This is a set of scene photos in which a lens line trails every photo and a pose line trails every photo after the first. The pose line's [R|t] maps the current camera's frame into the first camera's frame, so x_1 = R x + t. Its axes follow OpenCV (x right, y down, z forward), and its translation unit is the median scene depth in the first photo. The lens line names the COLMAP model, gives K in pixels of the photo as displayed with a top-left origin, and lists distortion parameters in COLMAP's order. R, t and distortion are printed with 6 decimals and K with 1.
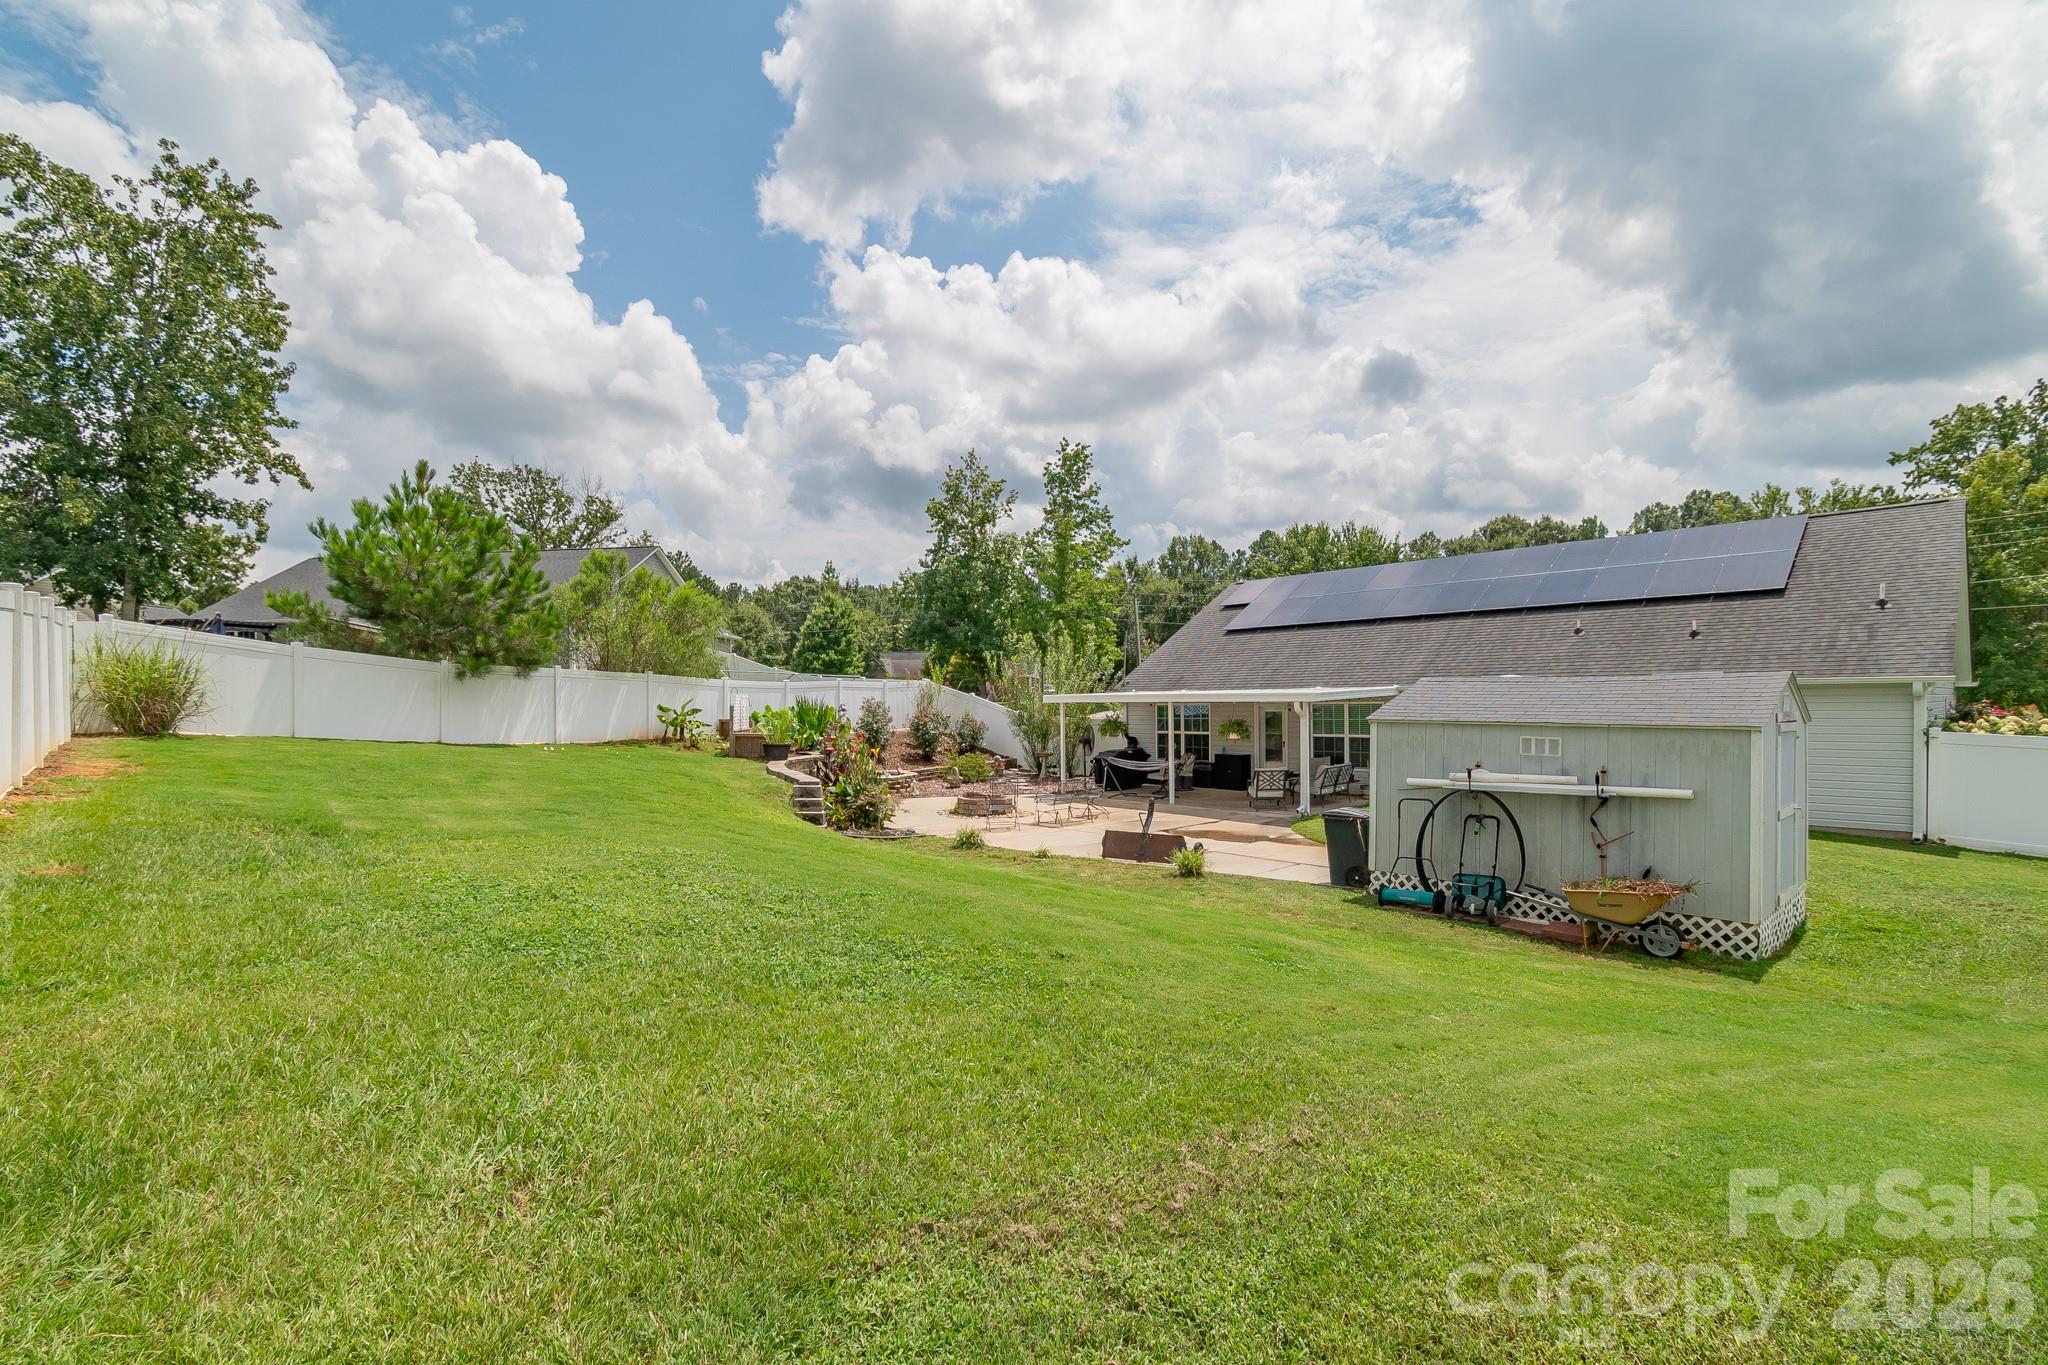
lens RADIAL K [[939.0, 0, 1090.5], [0, 939.0, 743.8], [0, 0, 1]] dist [0.000297, 0.001157]
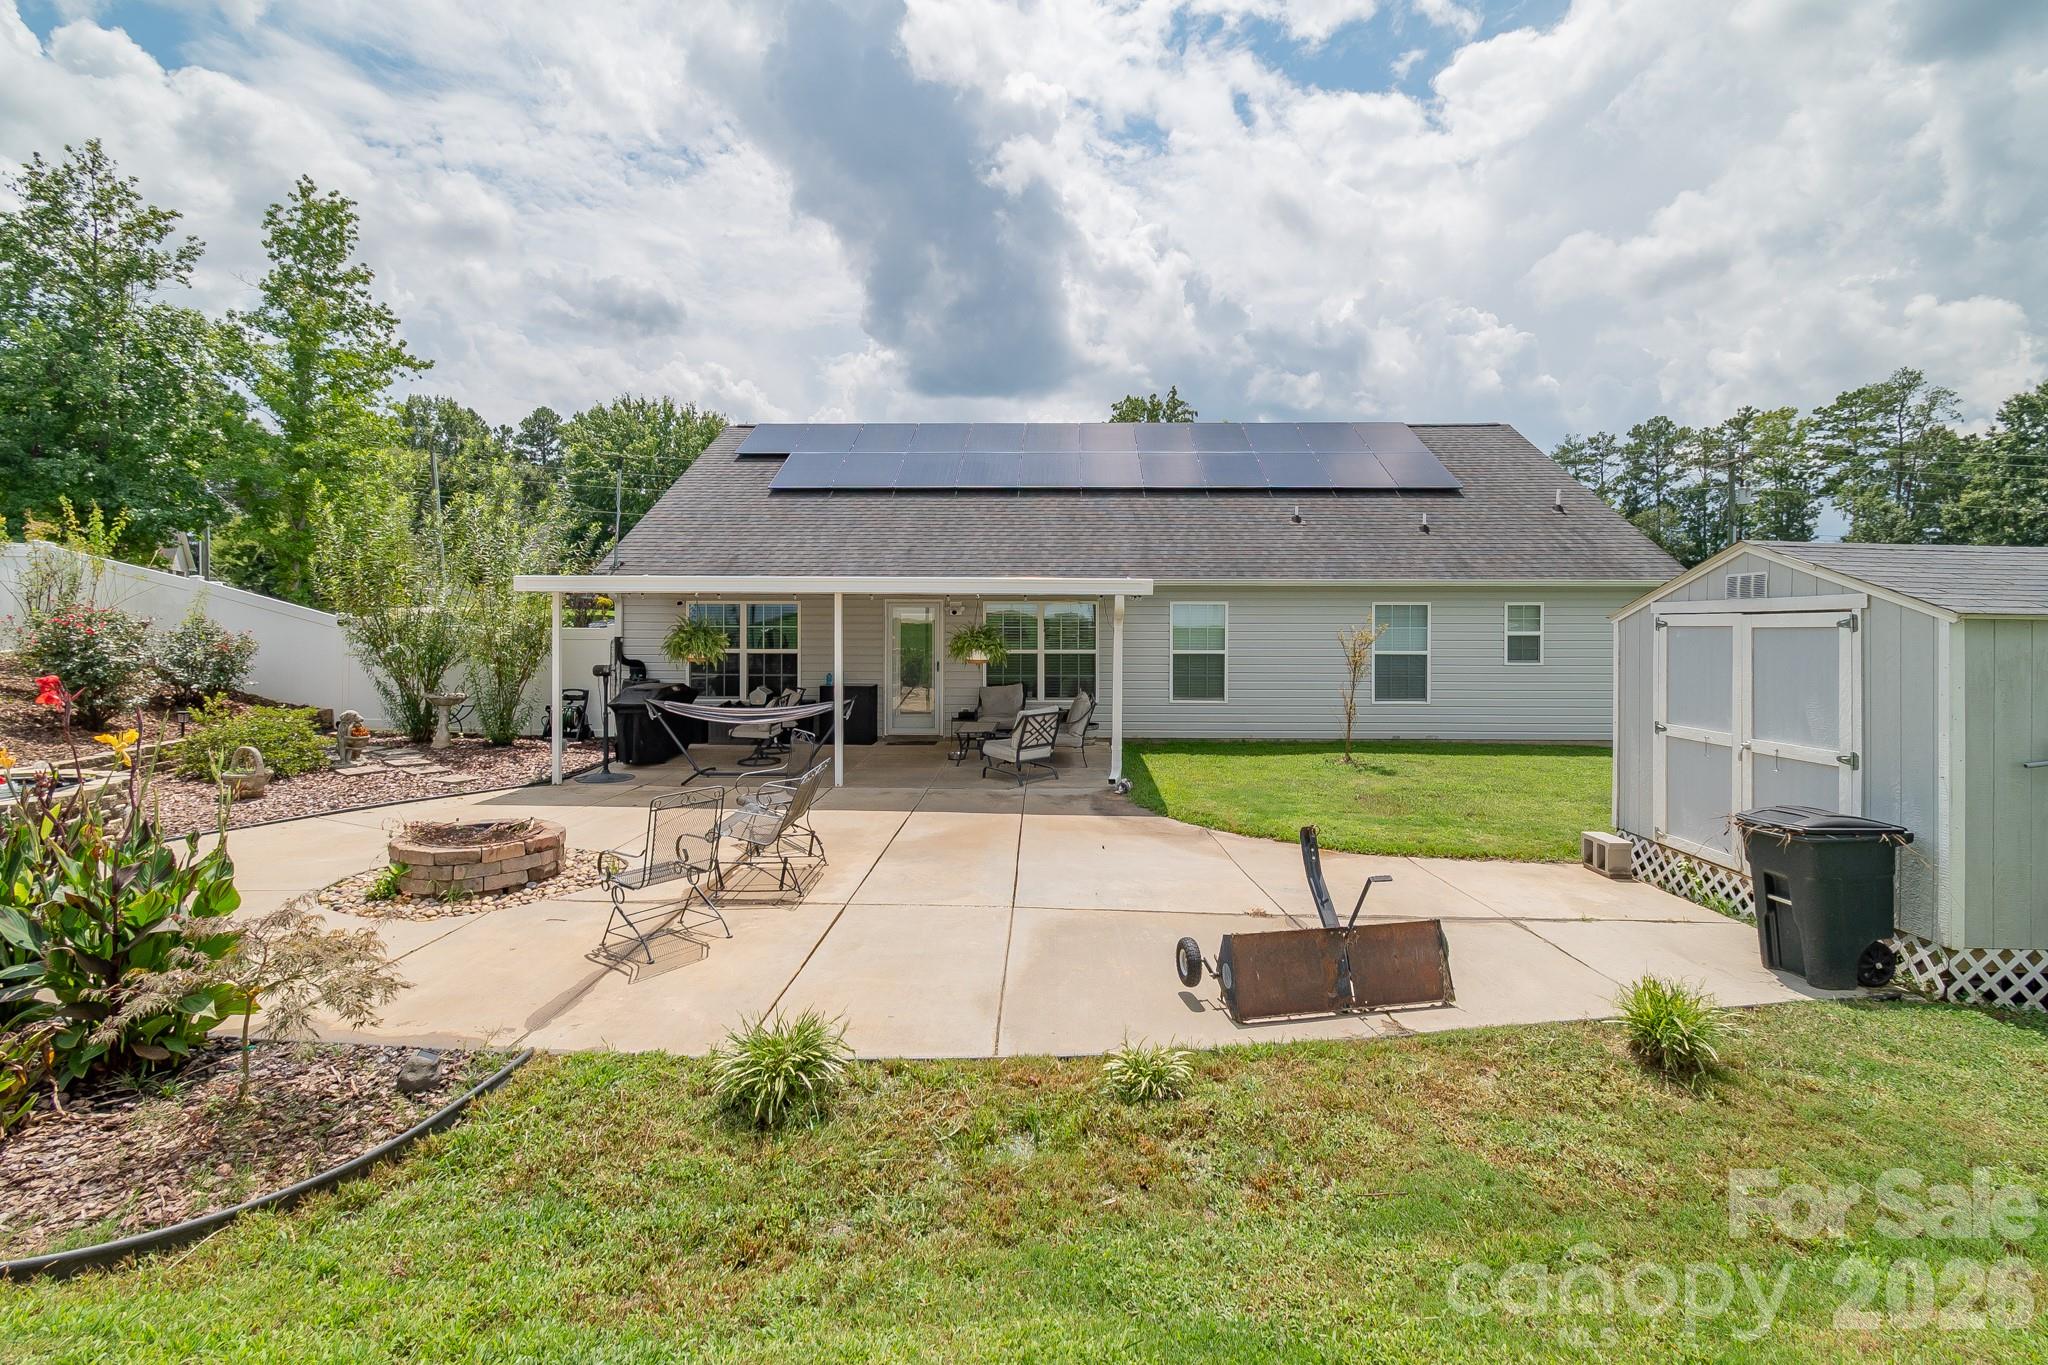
lens RADIAL K [[939.0, 0, 1045.6], [0, 939.0, 626.3], [0, 0, 1]] dist [0.000297, 0.001157]
pose [[0.743528, 0.001009, 0.668704, -0.080725], [0.023629, 0.999335, -0.027780, -0.003639], [-0.668288, 0.036456, 0.743009, 0.237742]]
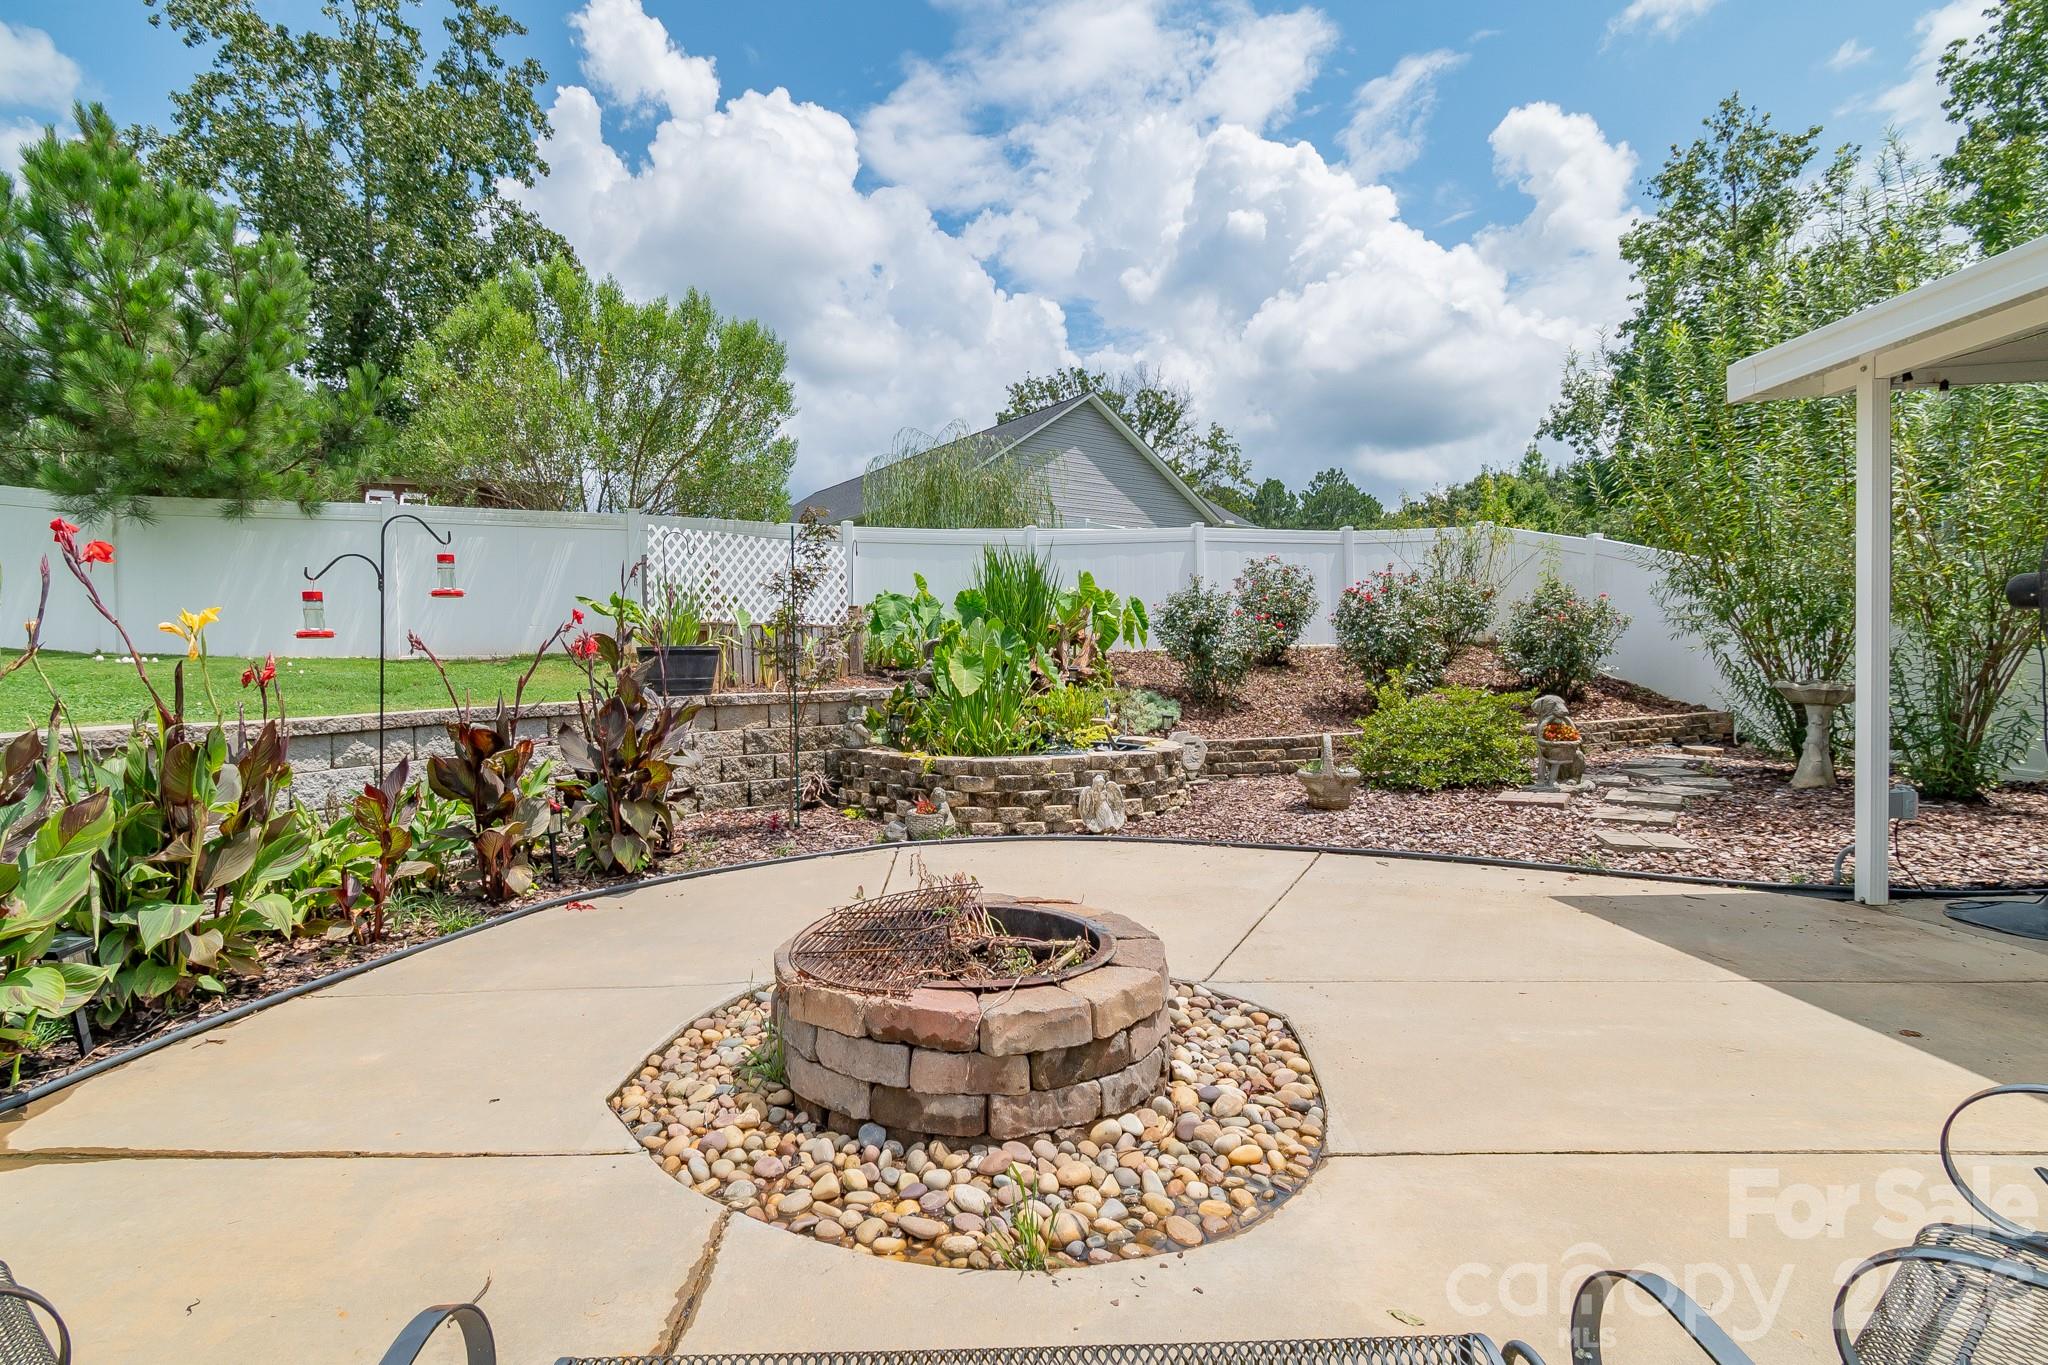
lens RADIAL K [[939.0, 0, 981.4], [0, 939.0, 705.2], [0, 0, 1]] dist [0.000297, 0.001157]
pose [[0.646528, 0.007748, -0.762851, -0.001547], [-0.007390, 0.999965, 0.003893, 0.008388], [0.762855, 0.003120, 0.646562, 0.376755]]
